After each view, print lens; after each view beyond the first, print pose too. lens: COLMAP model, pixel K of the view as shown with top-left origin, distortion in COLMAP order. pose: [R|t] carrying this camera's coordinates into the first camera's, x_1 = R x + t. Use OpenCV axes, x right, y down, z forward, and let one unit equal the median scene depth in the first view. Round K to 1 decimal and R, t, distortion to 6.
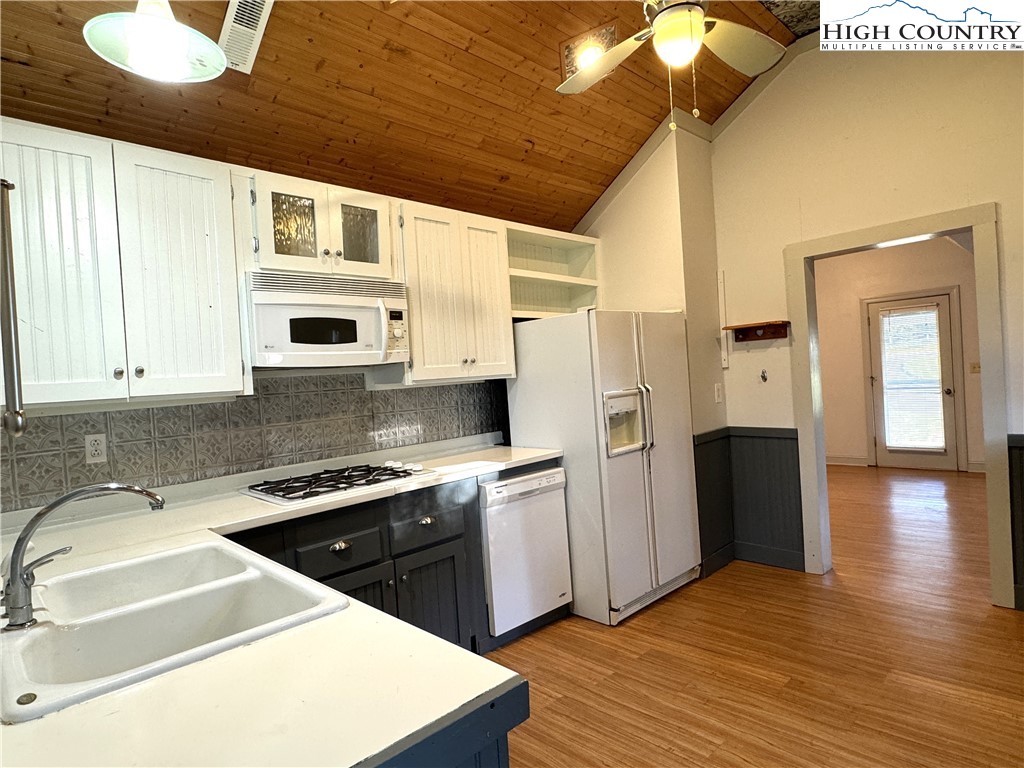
lens RADIAL K [[546.4, 0, 509.6], [0, 546.4, 381.8], [0, 0, 1]] dist [-0.001609, 0.000768]
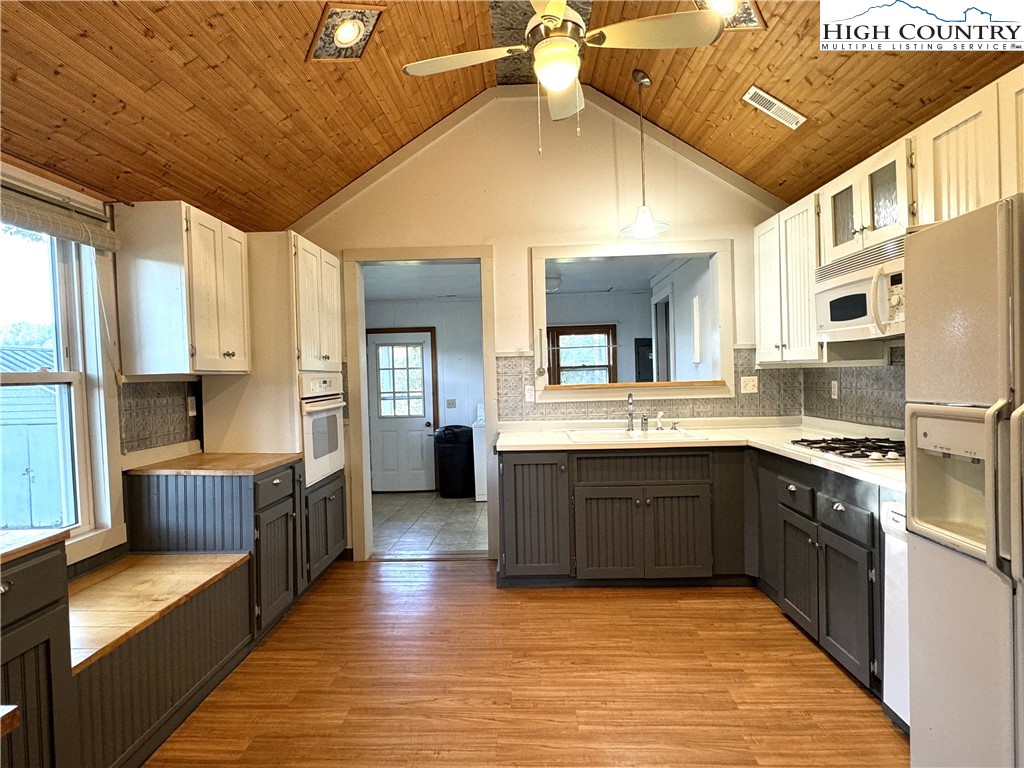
lens RADIAL K [[546.4, 0, 509.6], [0, 546.4, 381.8], [0, 0, 1]] dist [-0.001609, 0.000768]
pose [[-0.706199, 0.088126, -0.702507, 0.883929], [0.054624, 0.996048, 0.070039, -0.058049], [0.705903, 0.011088, -0.708222, 1.252127]]
